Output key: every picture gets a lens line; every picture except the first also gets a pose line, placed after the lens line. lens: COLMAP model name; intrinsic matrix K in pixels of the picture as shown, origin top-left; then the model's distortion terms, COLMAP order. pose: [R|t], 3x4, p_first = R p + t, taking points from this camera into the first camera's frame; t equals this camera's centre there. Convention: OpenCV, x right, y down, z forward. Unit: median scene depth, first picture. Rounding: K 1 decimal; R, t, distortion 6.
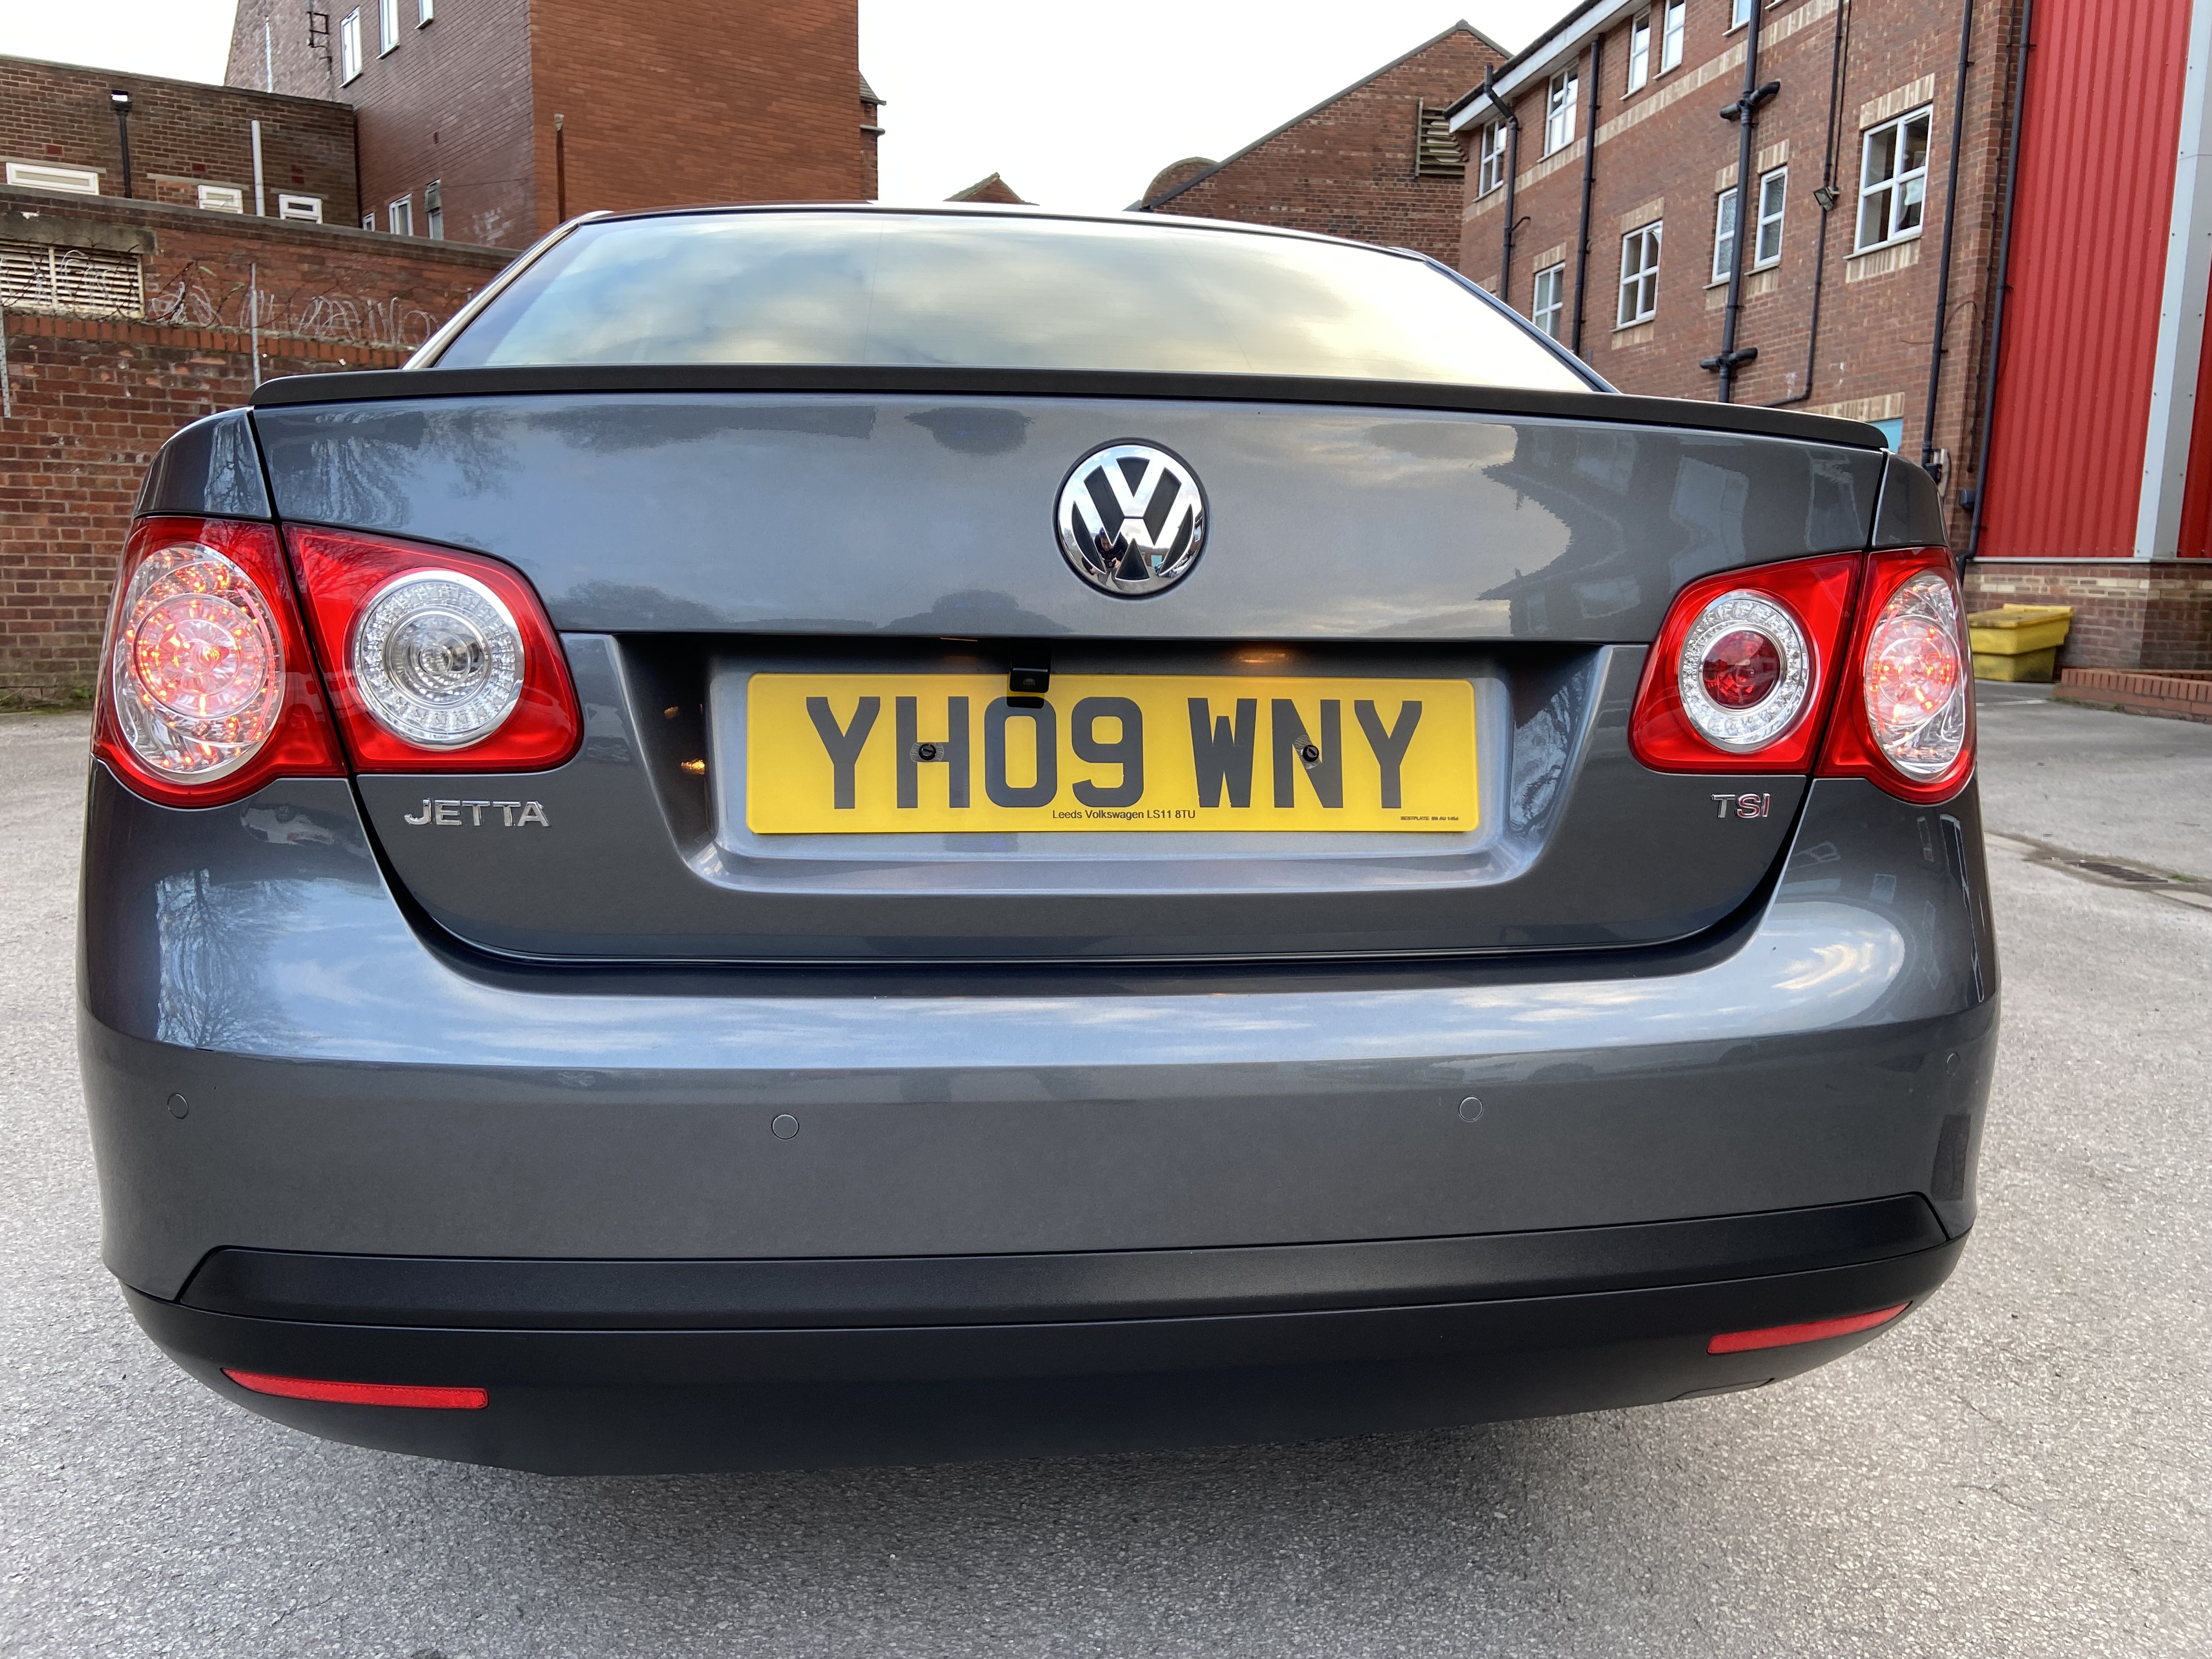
lens RADIAL K [[1689.4, 0, 1081.0], [0, 1689.4, 833.9], [0, 0, 1]] dist [0.125259, -0.164438]
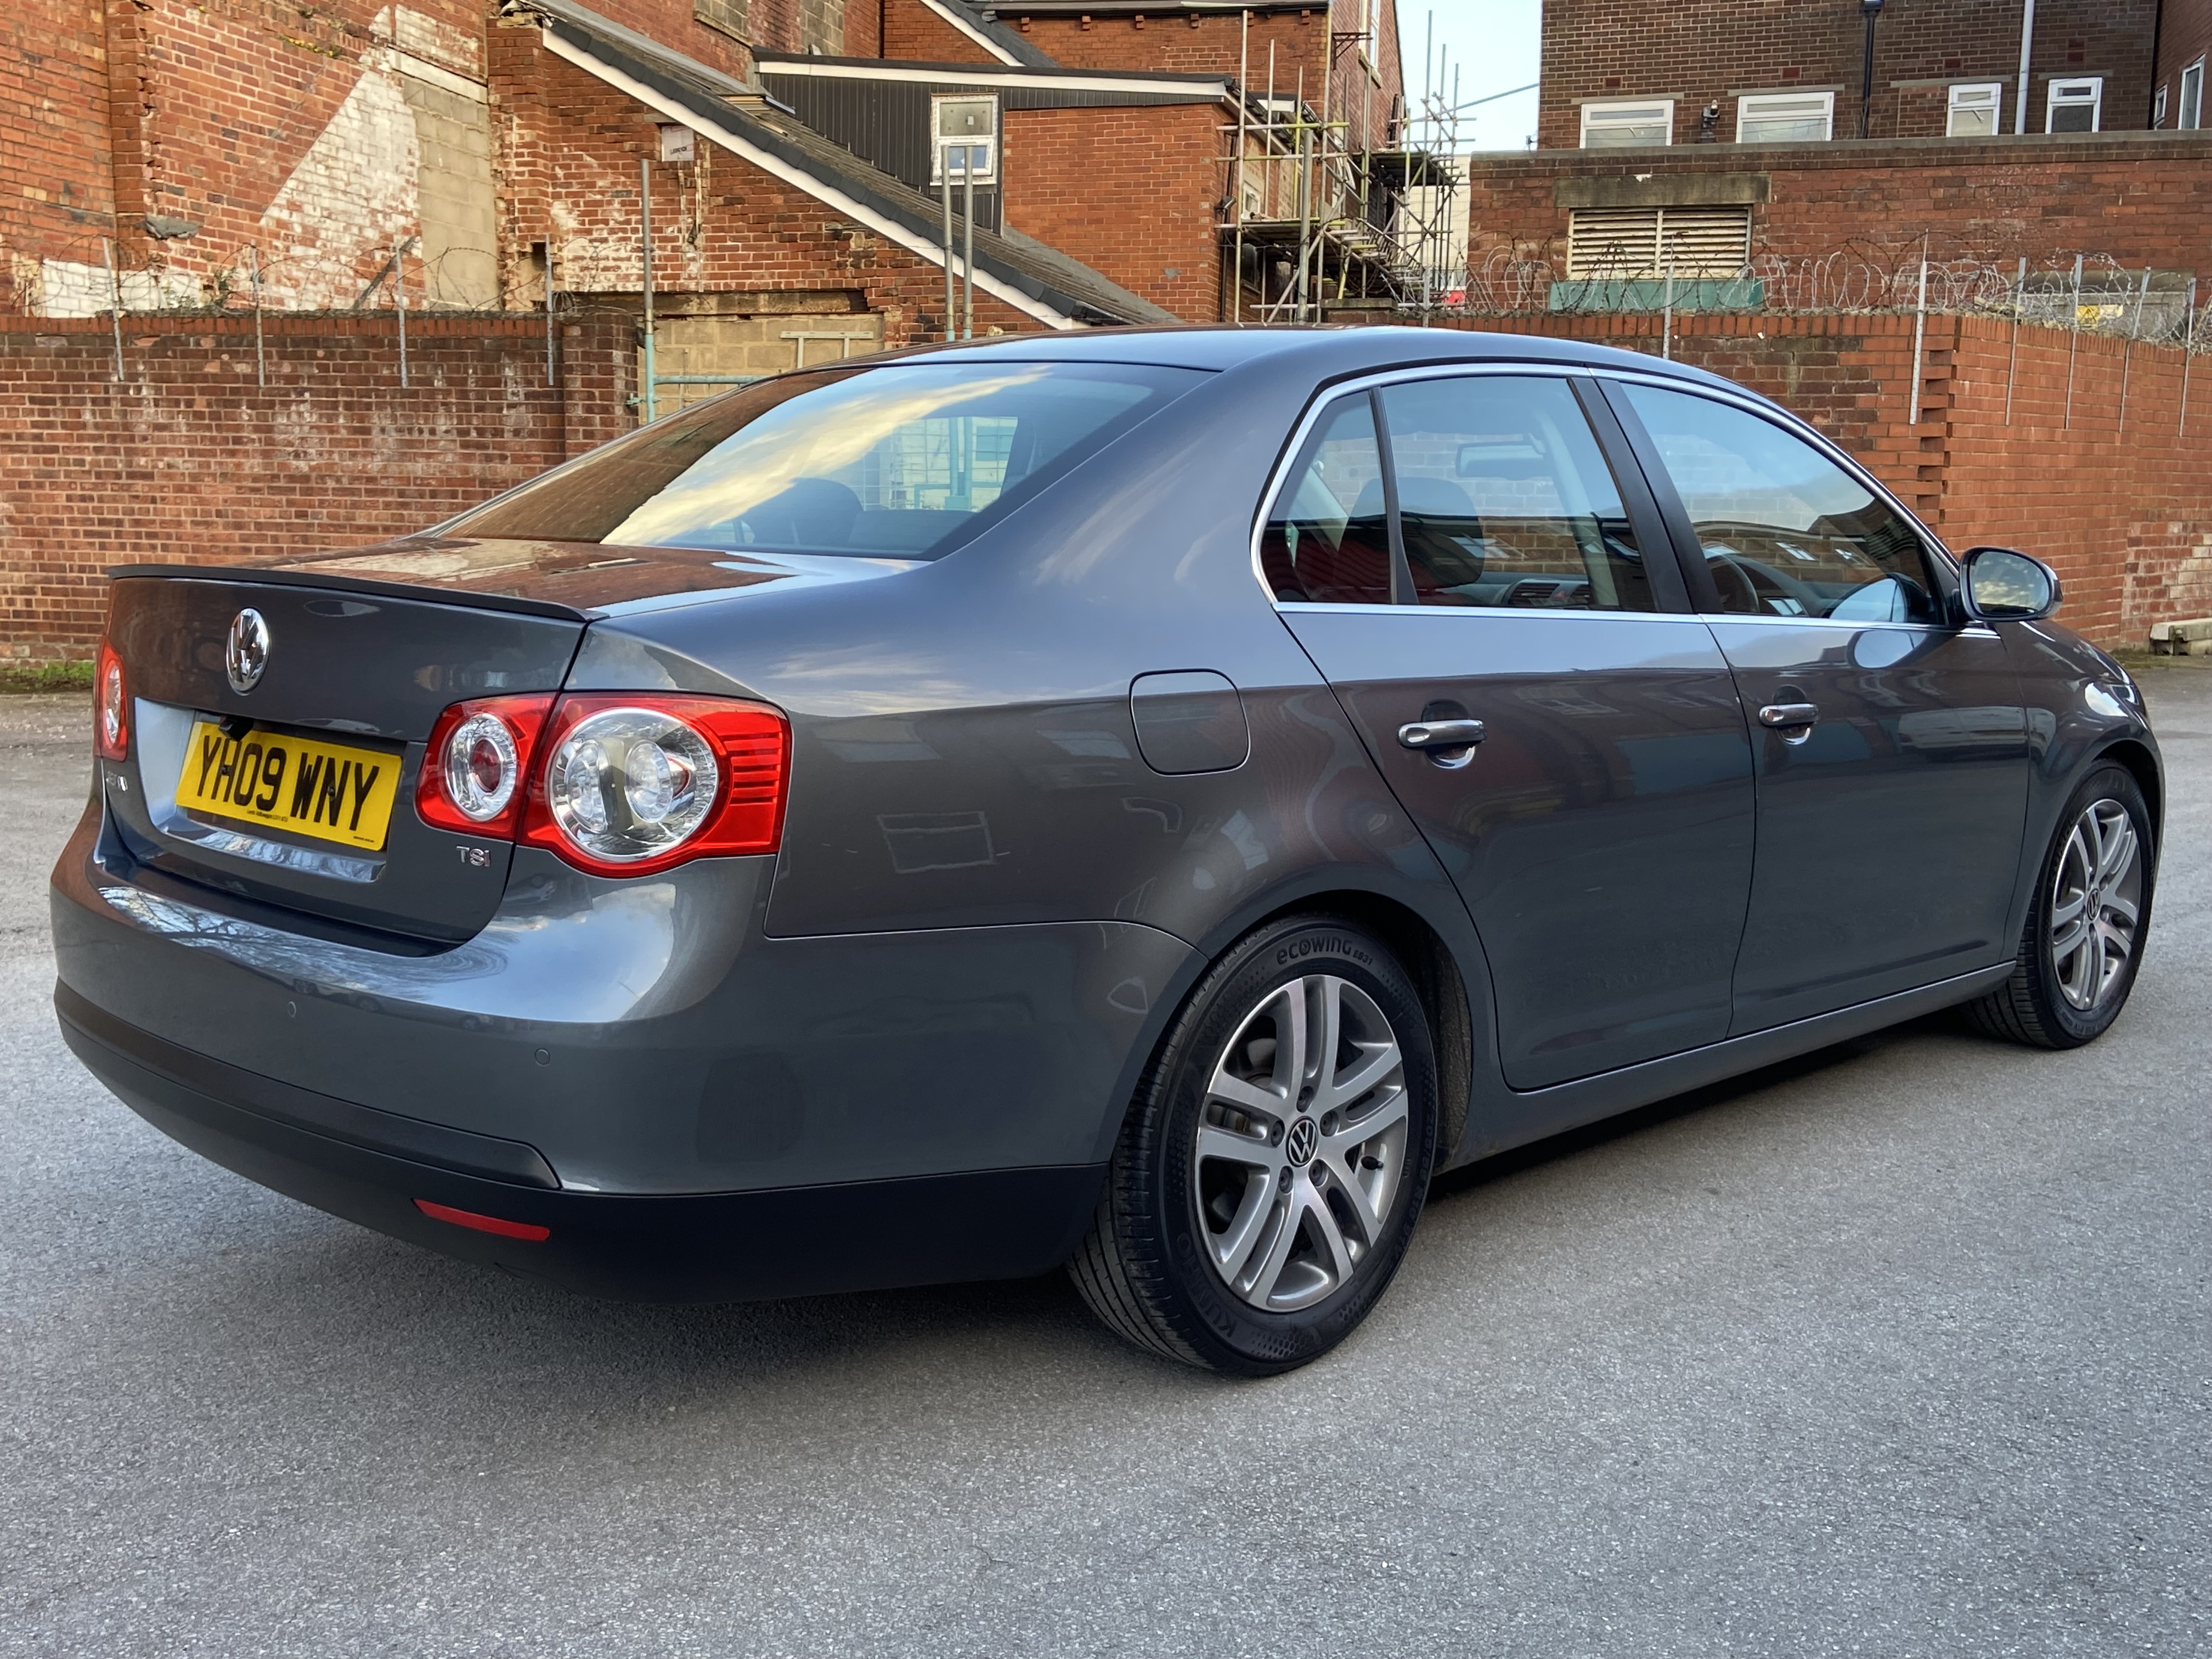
lens RADIAL K [[2296.0, 0, 1106.0], [0, 2296.0, 829.5], [0, 0, 1]] dist [0.213332, -0.301532]
pose [[0.621890, 0.104570, -0.776092, 0.218019], [-0.126118, 0.991482, 0.032531, -0.016561], [0.772882, 0.077648, 0.629781, 0.014075]]
